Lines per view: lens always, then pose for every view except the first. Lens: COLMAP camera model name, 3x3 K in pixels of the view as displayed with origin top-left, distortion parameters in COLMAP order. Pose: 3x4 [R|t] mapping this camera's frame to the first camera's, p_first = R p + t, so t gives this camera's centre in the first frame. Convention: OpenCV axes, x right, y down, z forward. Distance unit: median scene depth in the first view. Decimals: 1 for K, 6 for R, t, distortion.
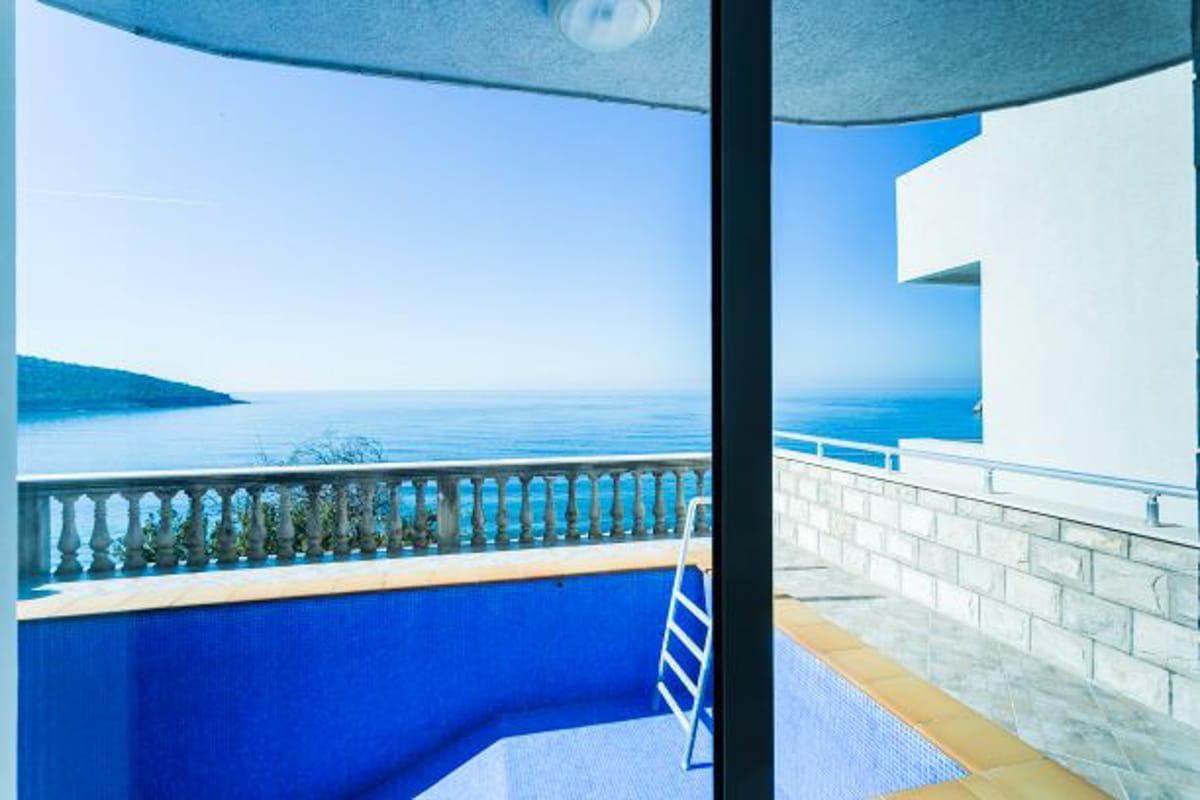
lens RADIAL K [[565.8, 0, 612.3], [0, 565.8, 400.7], [0, 0, 1]] dist [-0.014367, 0.003007]
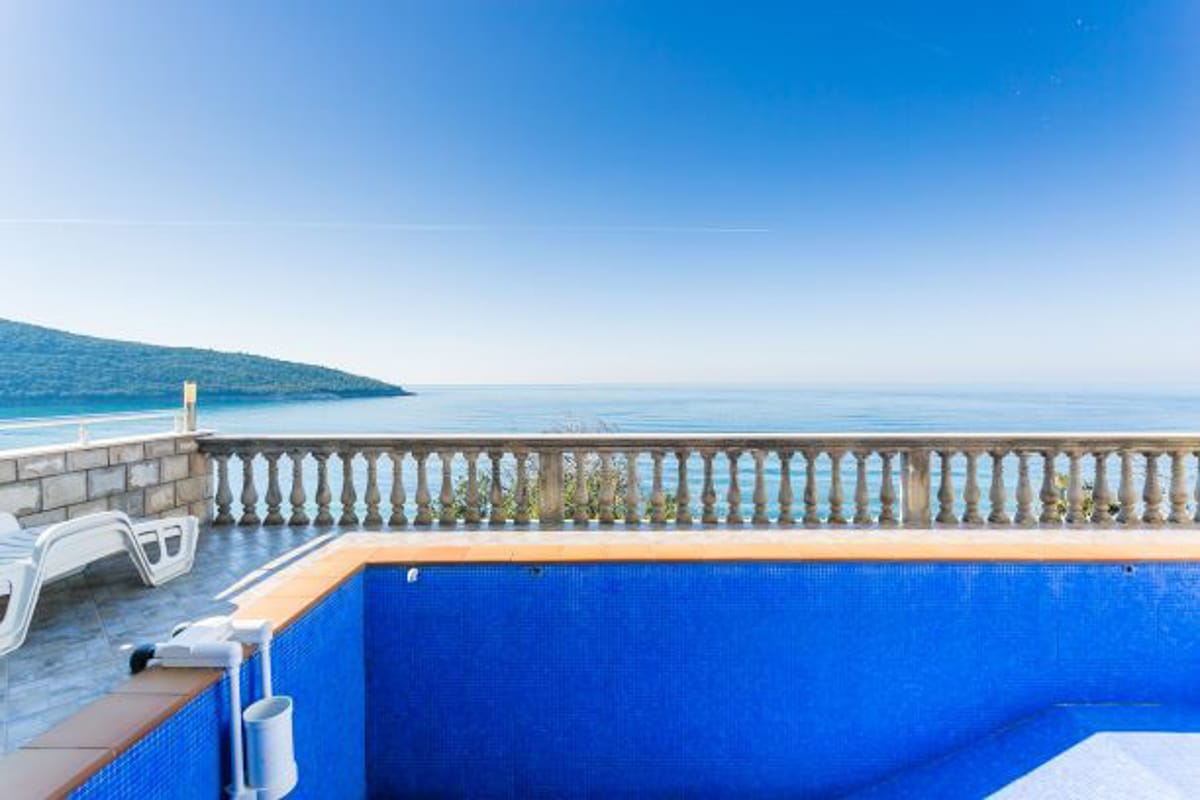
lens RADIAL K [[565.8, 0, 595.7], [0, 565.8, 402.7], [0, 0, 1]] dist [-0.014367, 0.003007]
pose [[0.960126, 0.005942, -0.279505, -0.694433], [0.000740, 0.999717, 0.023795, 0.048926], [0.279567, -0.023053, 0.959849, -0.070006]]
